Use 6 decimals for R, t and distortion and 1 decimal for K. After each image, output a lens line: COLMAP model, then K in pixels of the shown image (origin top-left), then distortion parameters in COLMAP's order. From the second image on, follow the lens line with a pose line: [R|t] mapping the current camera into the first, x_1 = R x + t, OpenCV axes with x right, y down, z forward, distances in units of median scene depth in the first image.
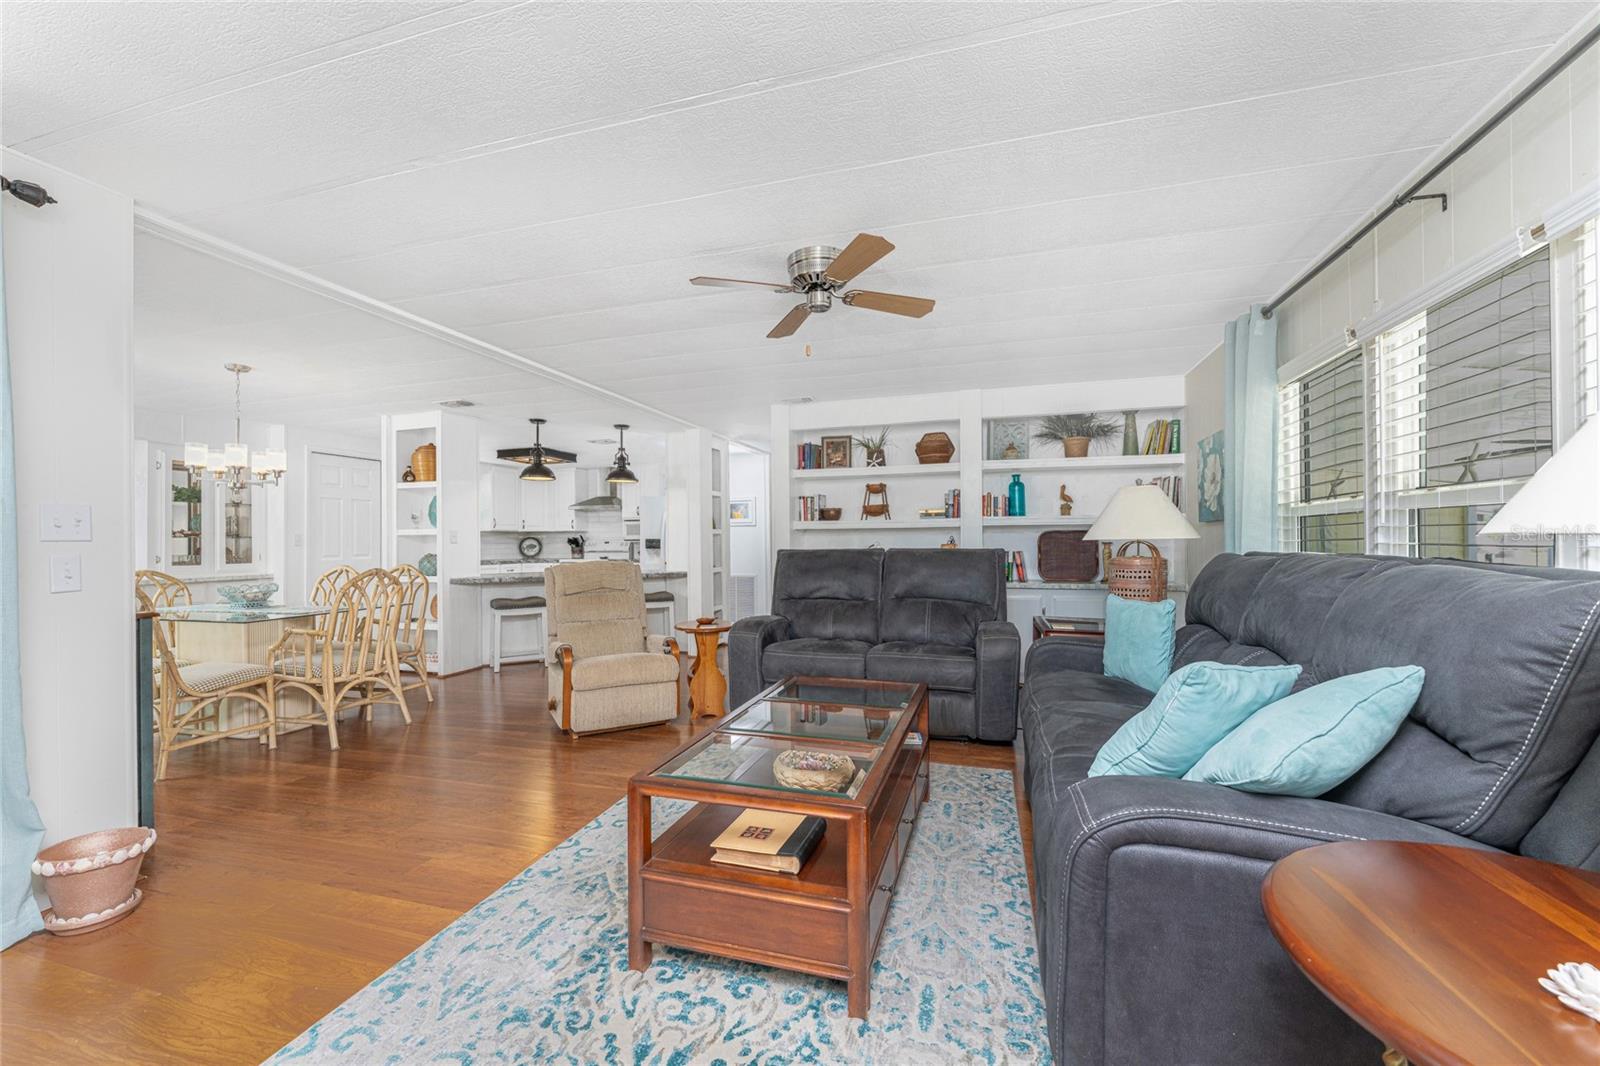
lens RADIAL K [[661.4, 0, 780.8], [0, 661.4, 545.8], [0, 0, 1]] dist [0.001703, -0.000086]
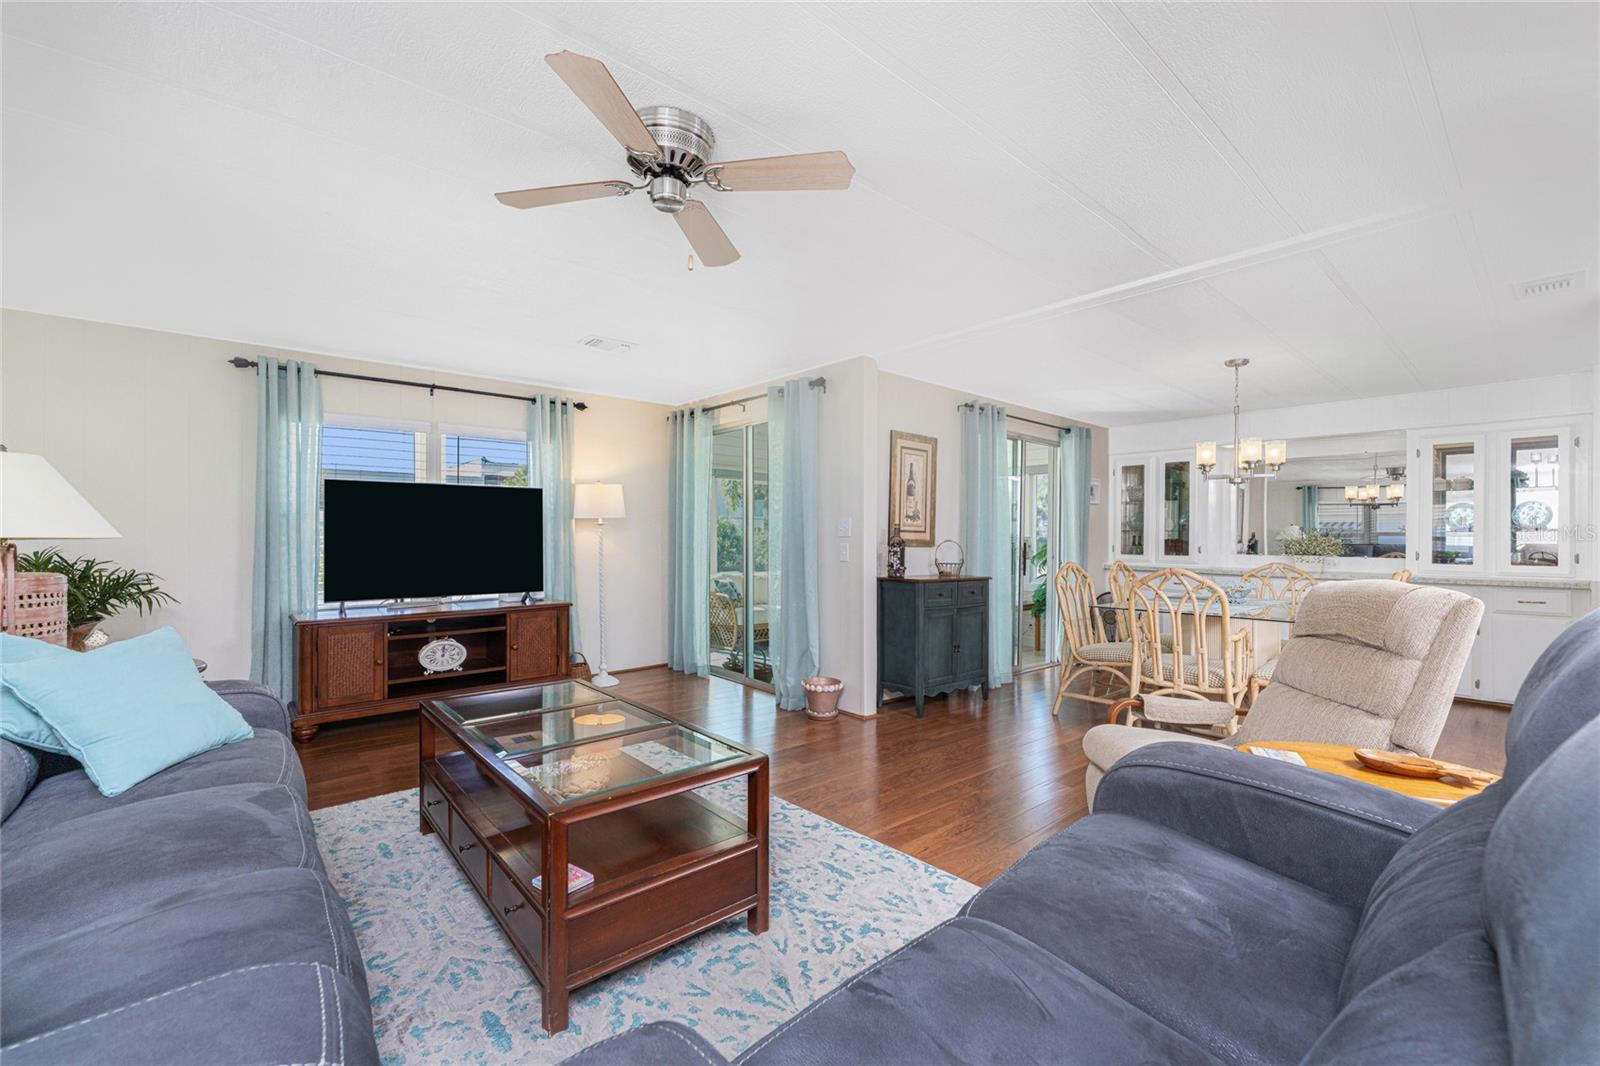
lens RADIAL K [[661.4, 0, 787.1], [0, 661.4, 535.7], [0, 0, 1]] dist [0.001703, -0.000086]
pose [[-0.520924, 0.002283, -0.853600, 0.179618], [-0.009948, 0.999912, 0.008745, -0.004671], [0.853545, 0.013047, -0.520855, 0.407389]]
